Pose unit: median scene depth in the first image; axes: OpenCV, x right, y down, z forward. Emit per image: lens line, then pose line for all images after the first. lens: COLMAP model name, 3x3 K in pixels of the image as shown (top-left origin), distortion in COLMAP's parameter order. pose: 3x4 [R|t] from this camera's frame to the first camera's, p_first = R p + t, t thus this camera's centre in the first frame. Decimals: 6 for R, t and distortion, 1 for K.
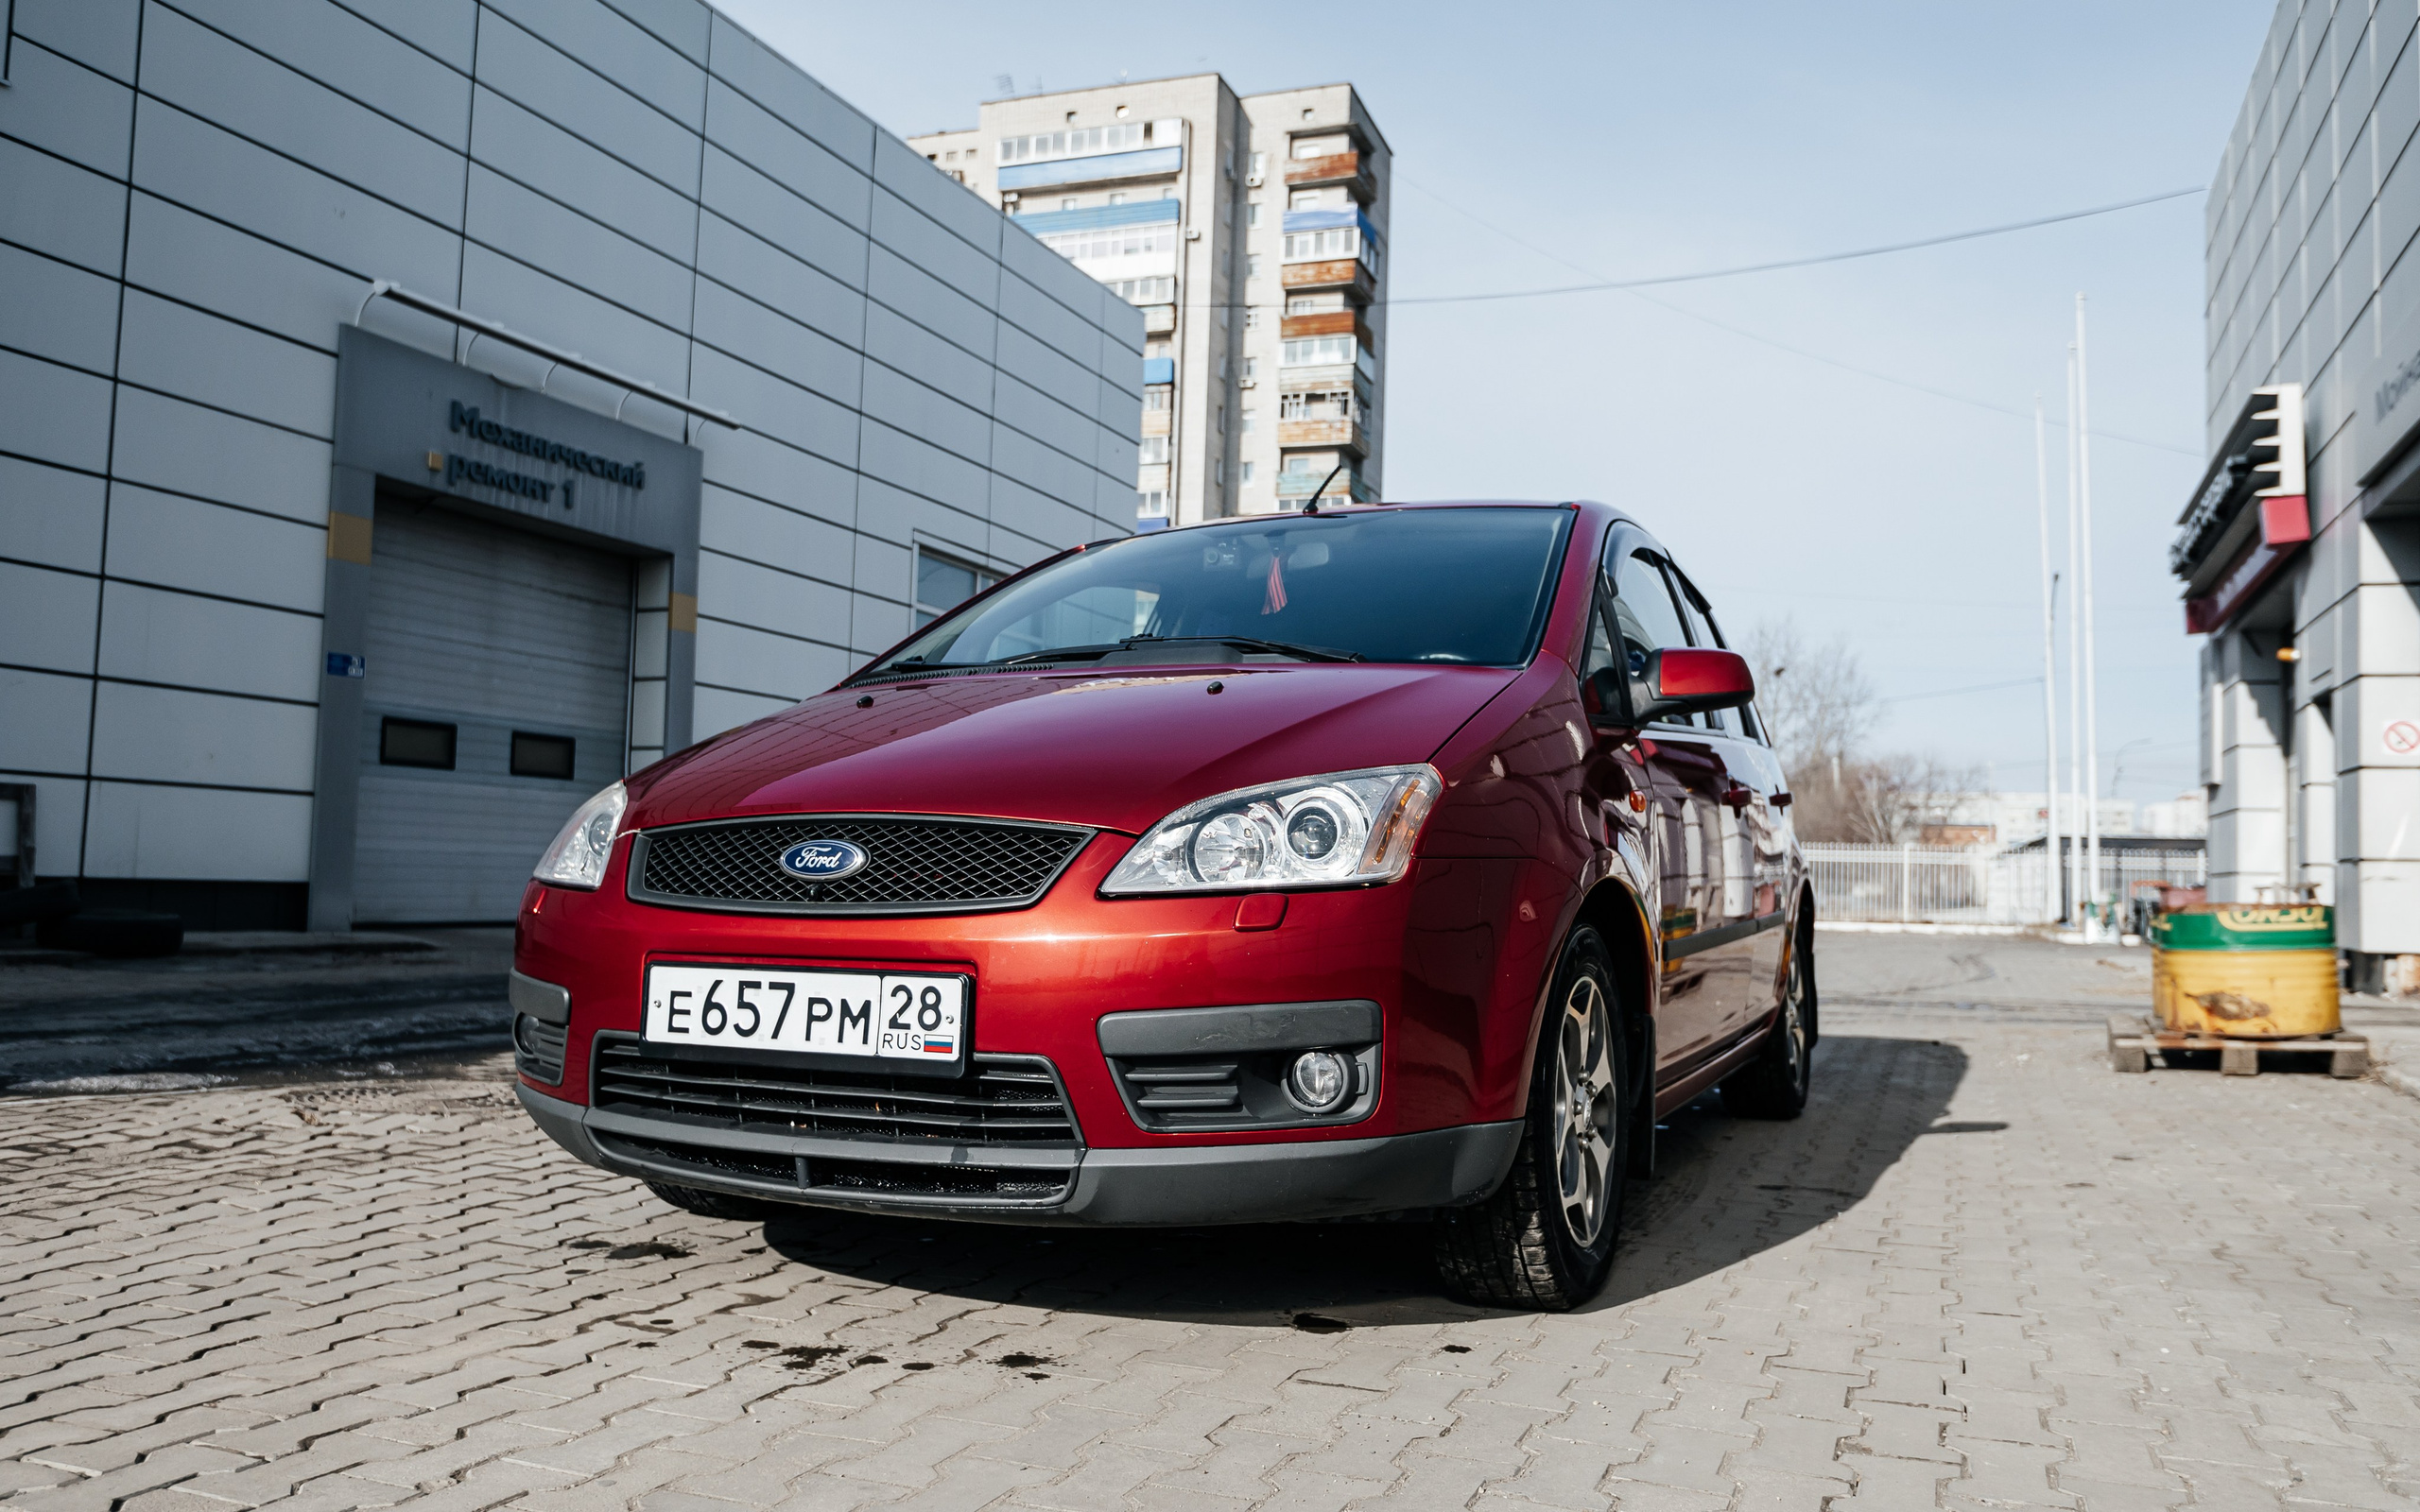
lens RADIAL K [[1791.3, 0, 1231.1], [0, 1791.3, 799.9], [0, 0, 1]] dist [-0.002973, -0.012957]
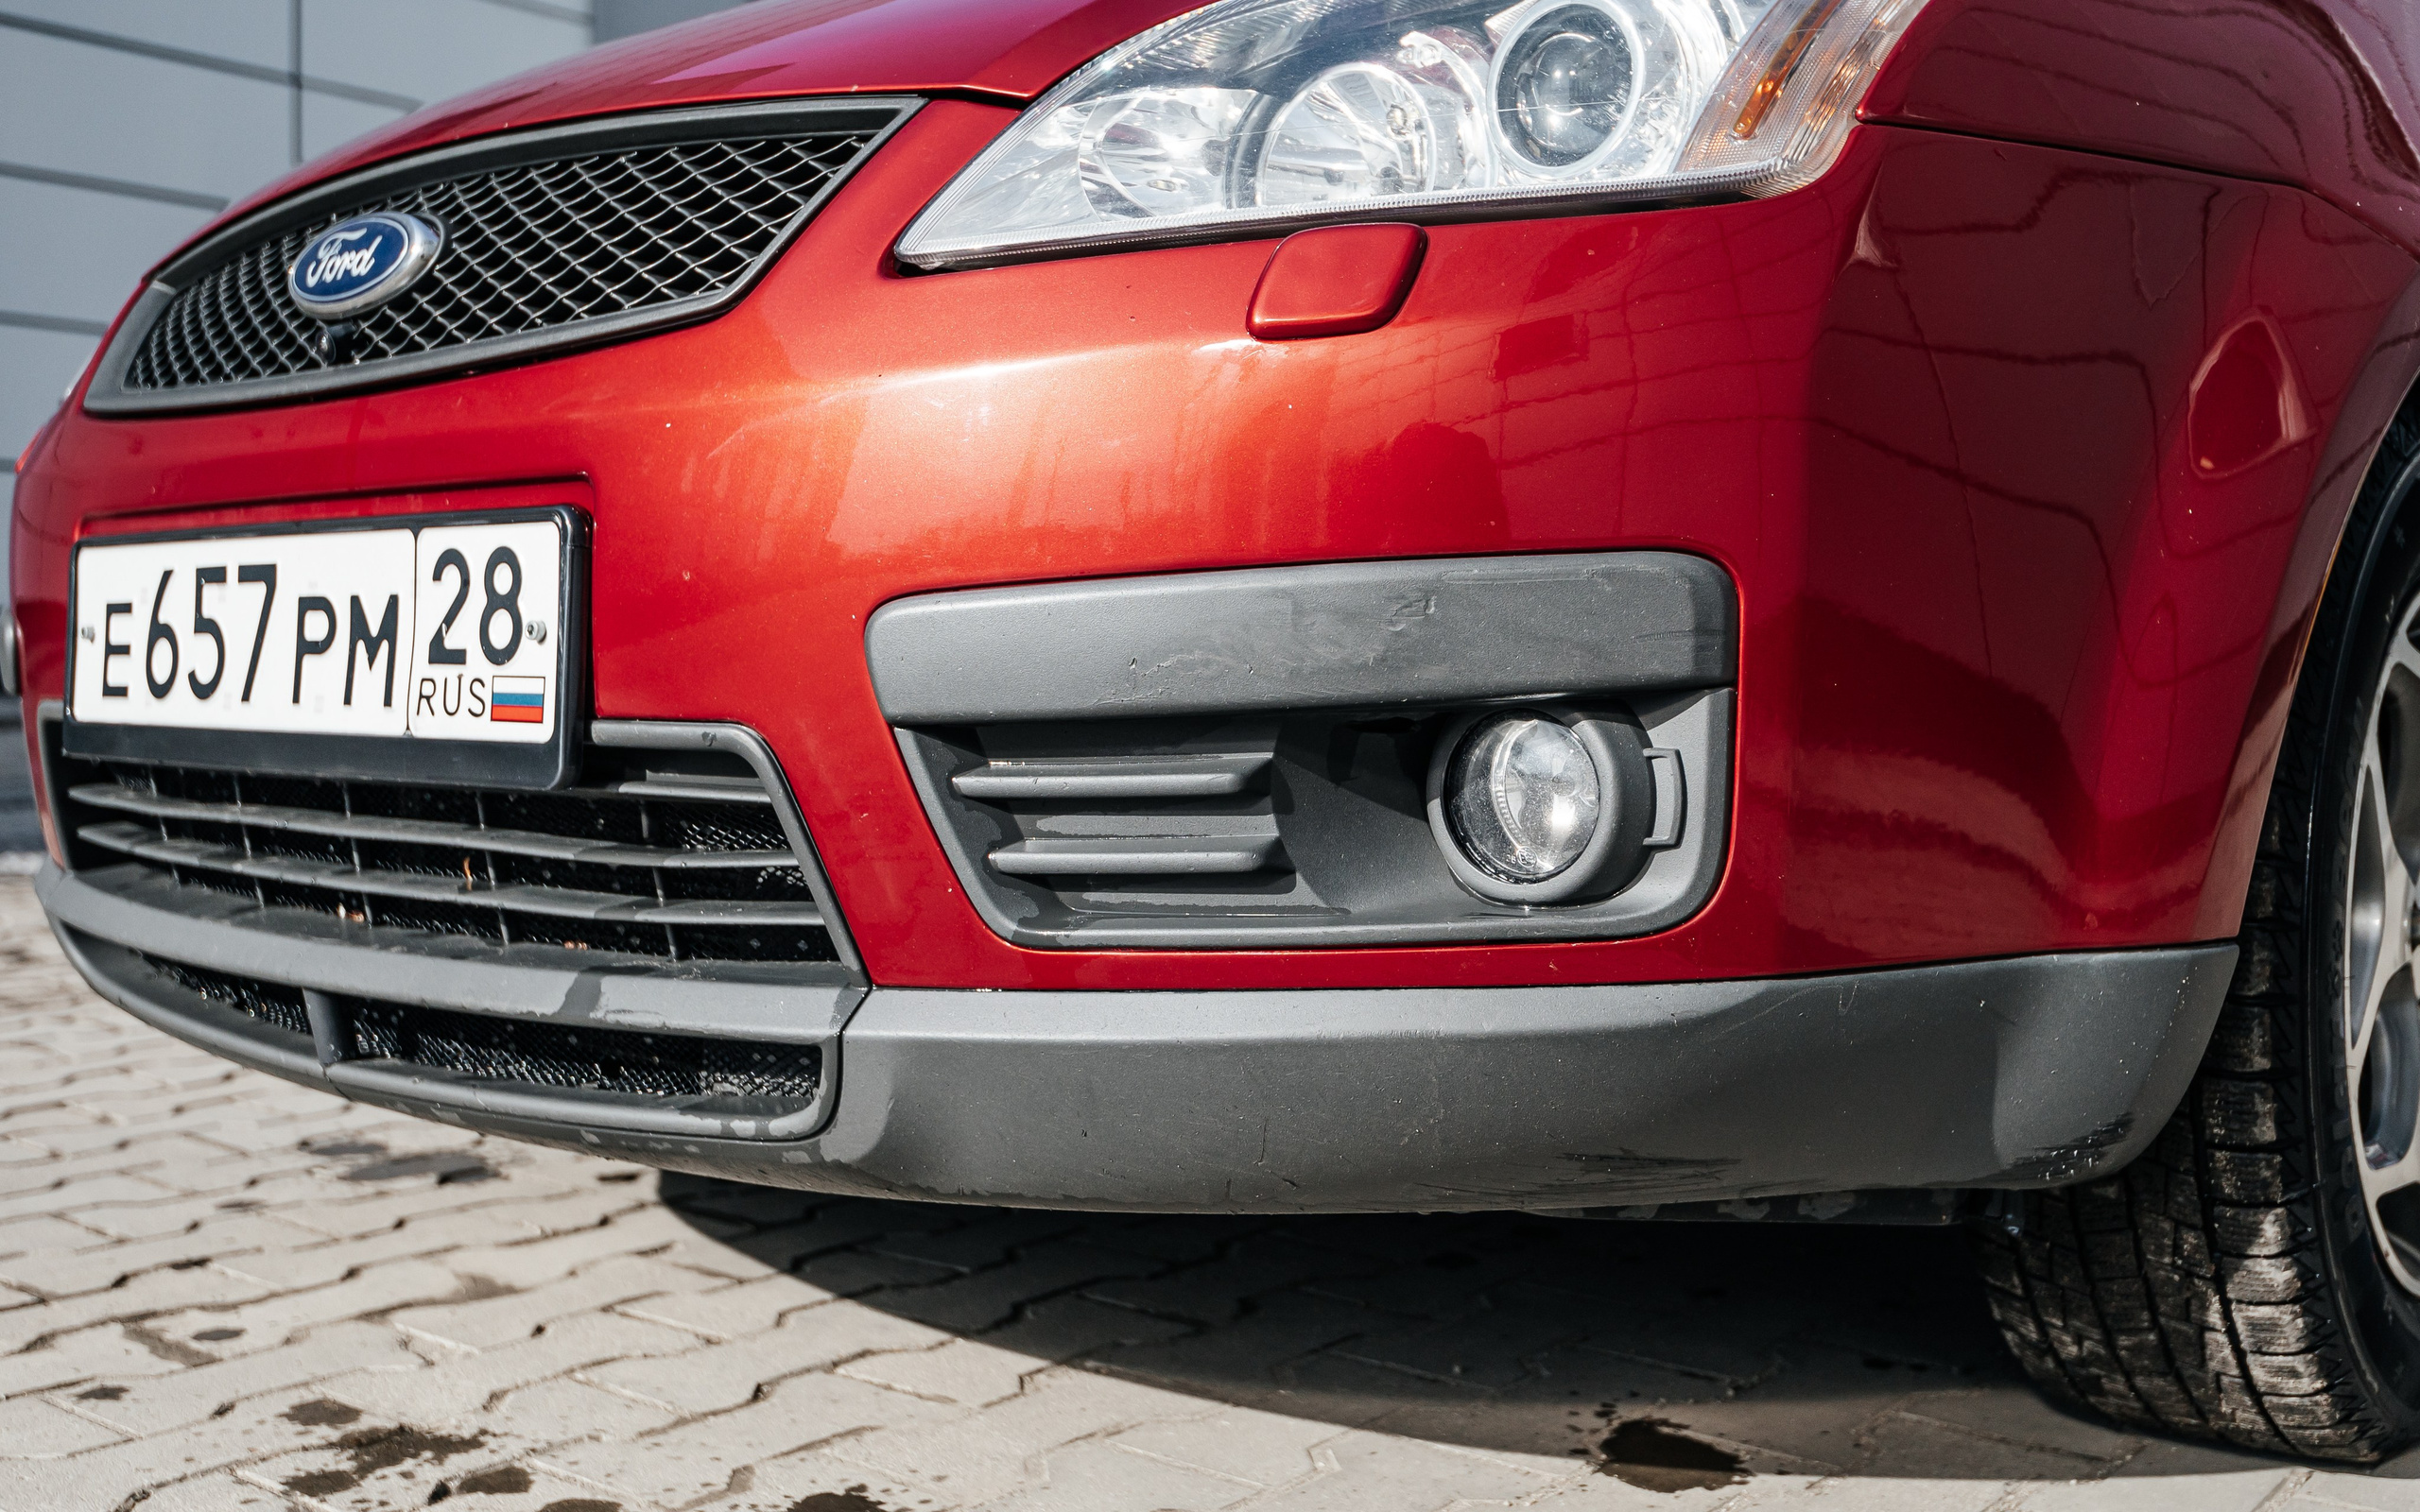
lens RADIAL K [[2392.1, 0, 1211.6], [0, 2392.1, 816.8], [0, 0, 1]] dist [0.004132, 0.002441]
pose [[0.956761, 0.008617, -0.290746, 0.111667], [0.024383, 0.993667, 0.109687, 0.102091], [0.289850, -0.112033, 0.950492, 0.527304]]
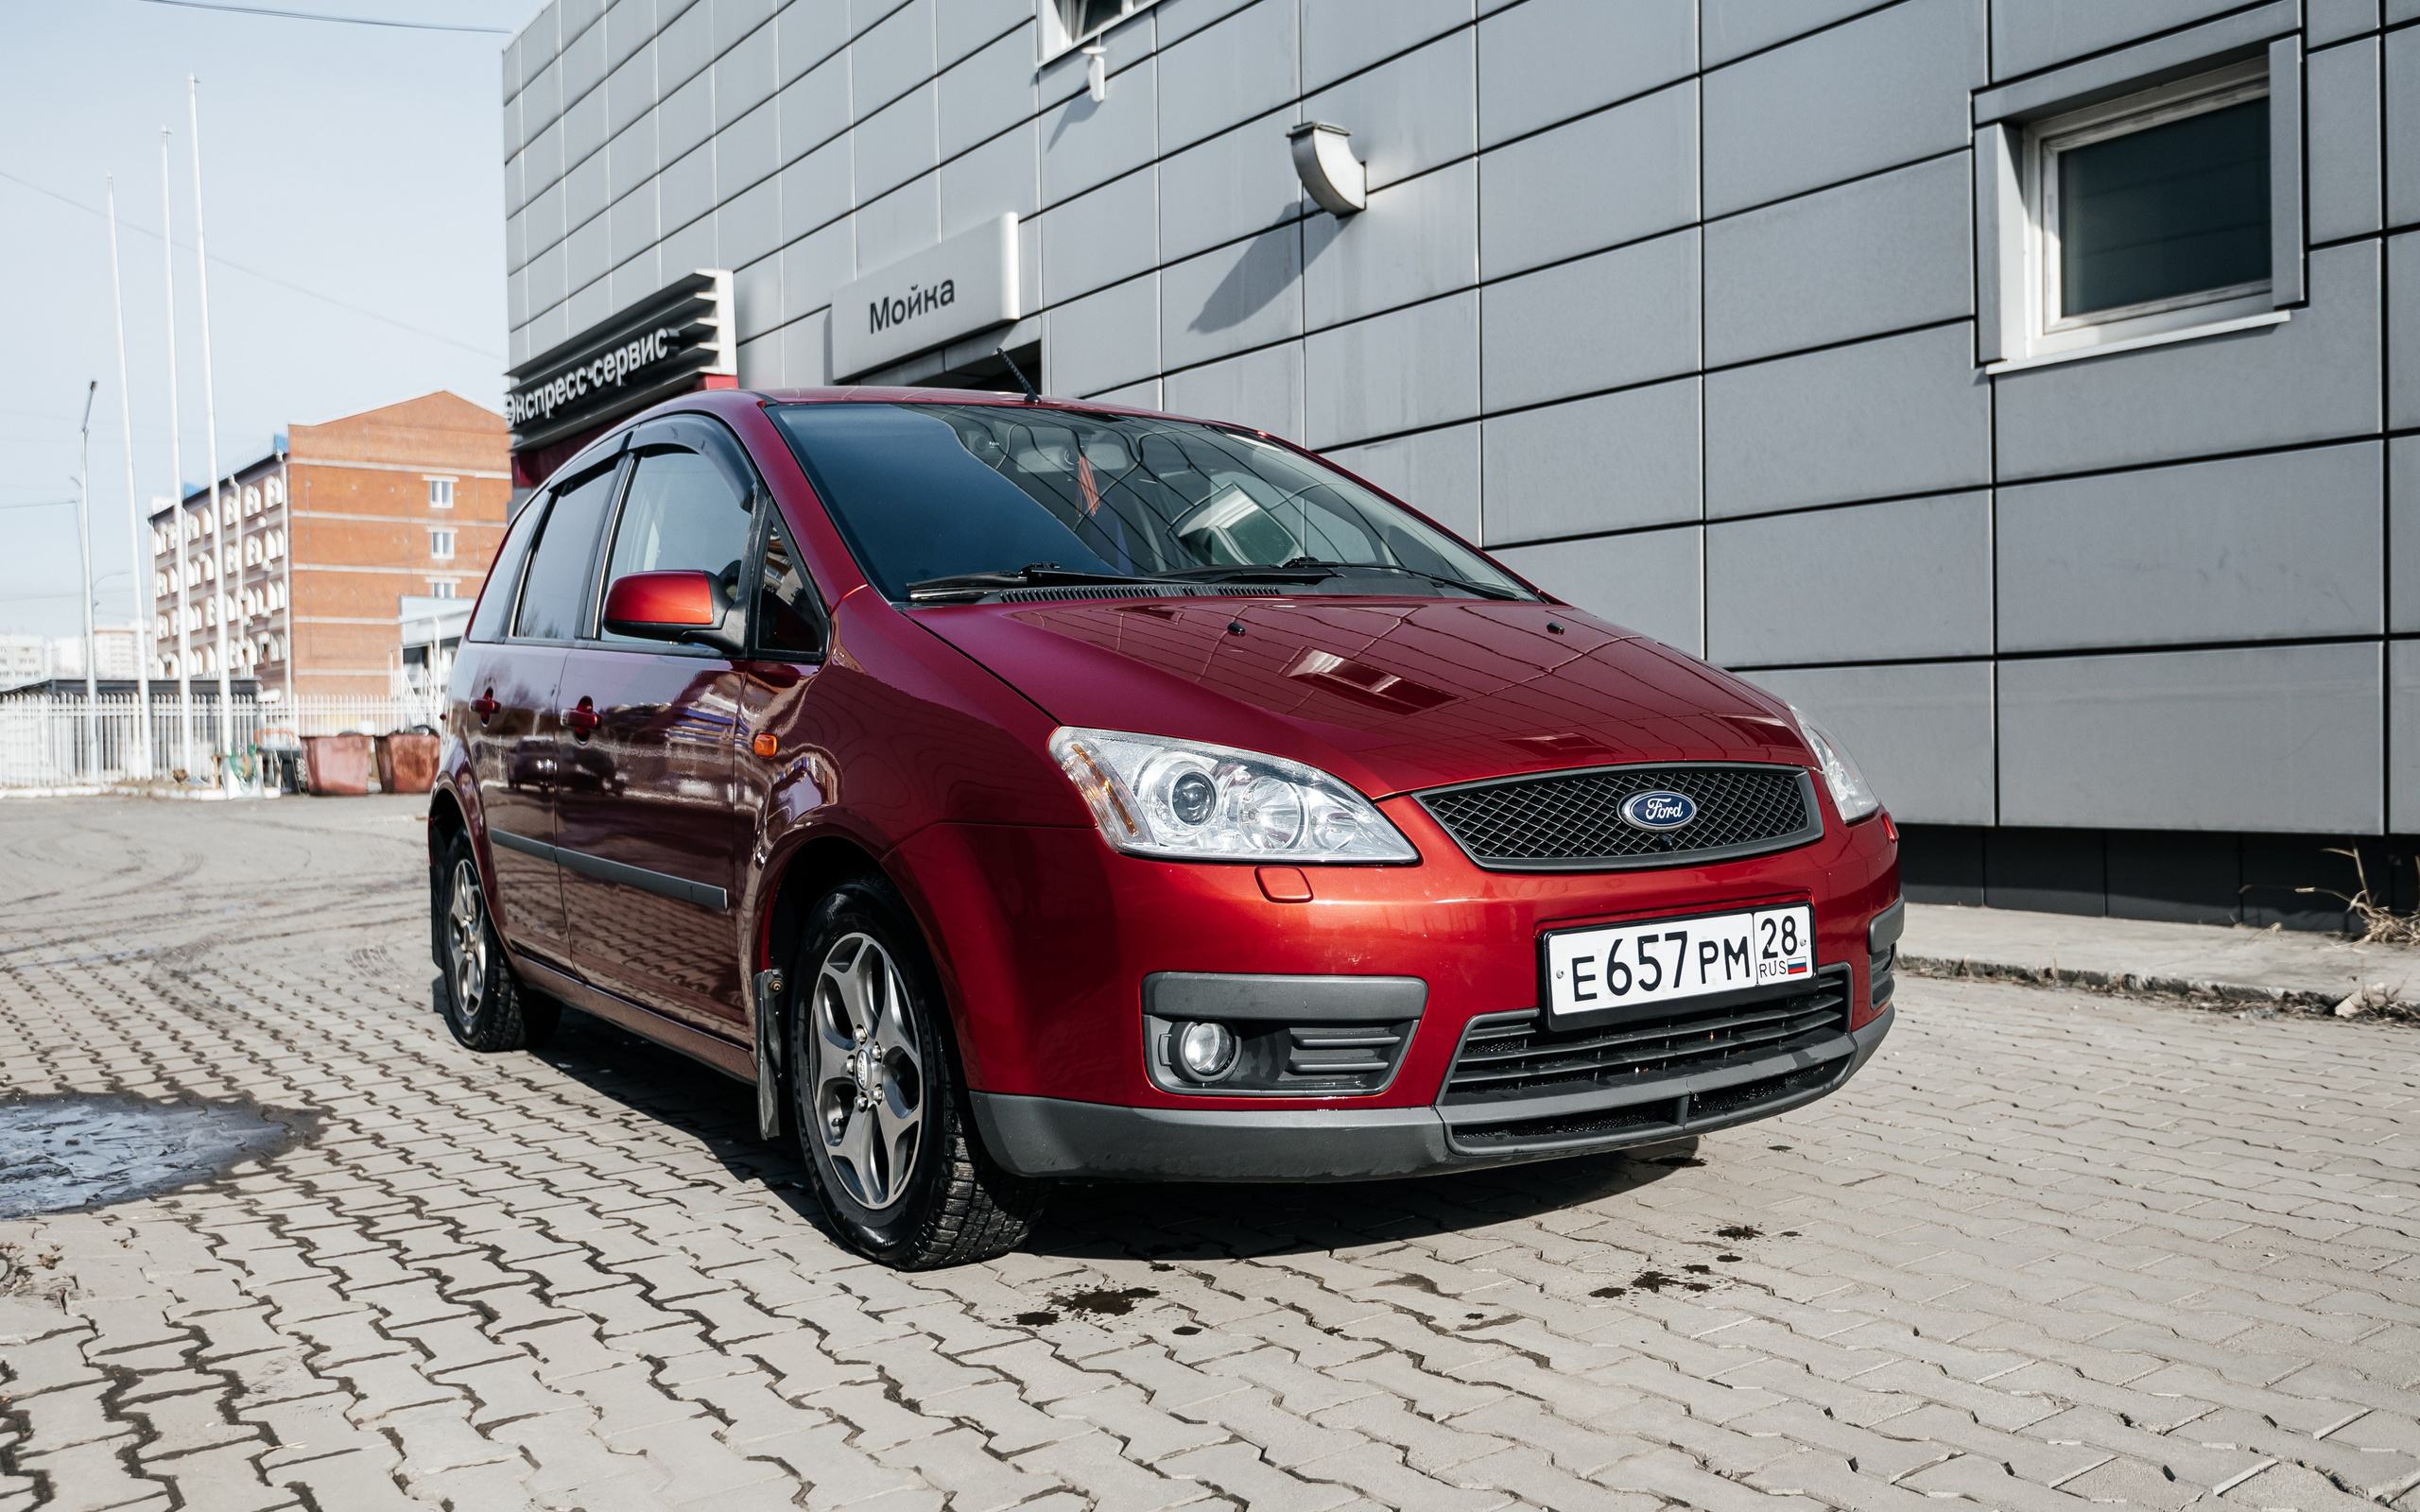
lens RADIAL K [[1928.6, 0, 1192.6], [0, 1928.6, 807.4], [0, 0, 1]] dist [0.020401, -0.055116]
pose [[0.528852, -0.070057, 0.845818, -1.293571], [-0.006201, 0.996242, 0.086394, -0.061316], [-0.848691, -0.050934, 0.526430, 0.640942]]
